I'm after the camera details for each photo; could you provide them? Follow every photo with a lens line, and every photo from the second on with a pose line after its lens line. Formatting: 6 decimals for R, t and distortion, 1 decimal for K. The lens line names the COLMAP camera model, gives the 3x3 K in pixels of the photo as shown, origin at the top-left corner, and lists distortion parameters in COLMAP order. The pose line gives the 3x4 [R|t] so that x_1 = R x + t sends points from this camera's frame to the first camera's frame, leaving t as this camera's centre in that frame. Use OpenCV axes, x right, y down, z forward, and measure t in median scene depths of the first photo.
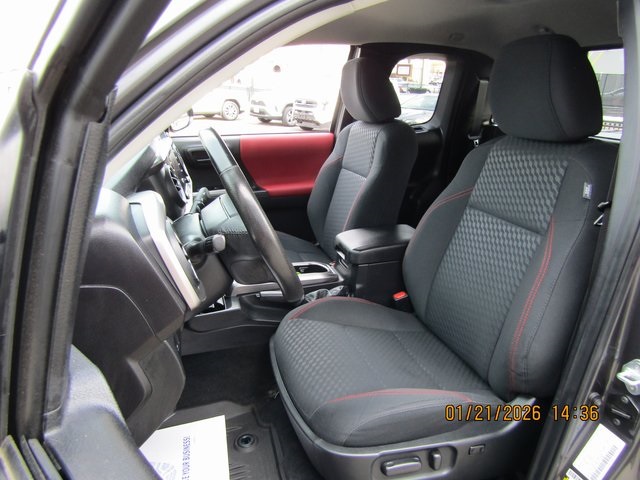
lens RADIAL K [[457.6, 0, 320.0], [0, 457.6, 240.0], [0, 0, 1]] dist [-0.037213, 0.048281]
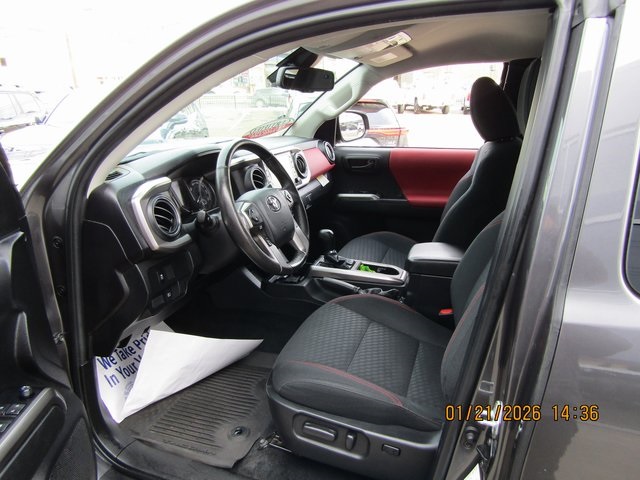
lens RADIAL K [[457.6, 0, 320.0], [0, 457.6, 240.0], [0, 0, 1]] dist [-0.037213, 0.048281]
pose [[0.810012, 0.167985, -0.561838, 0.524489], [-0.182173, 0.982771, 0.031199, -0.016547], [0.557400, 0.077081, 0.826659, -0.003104]]
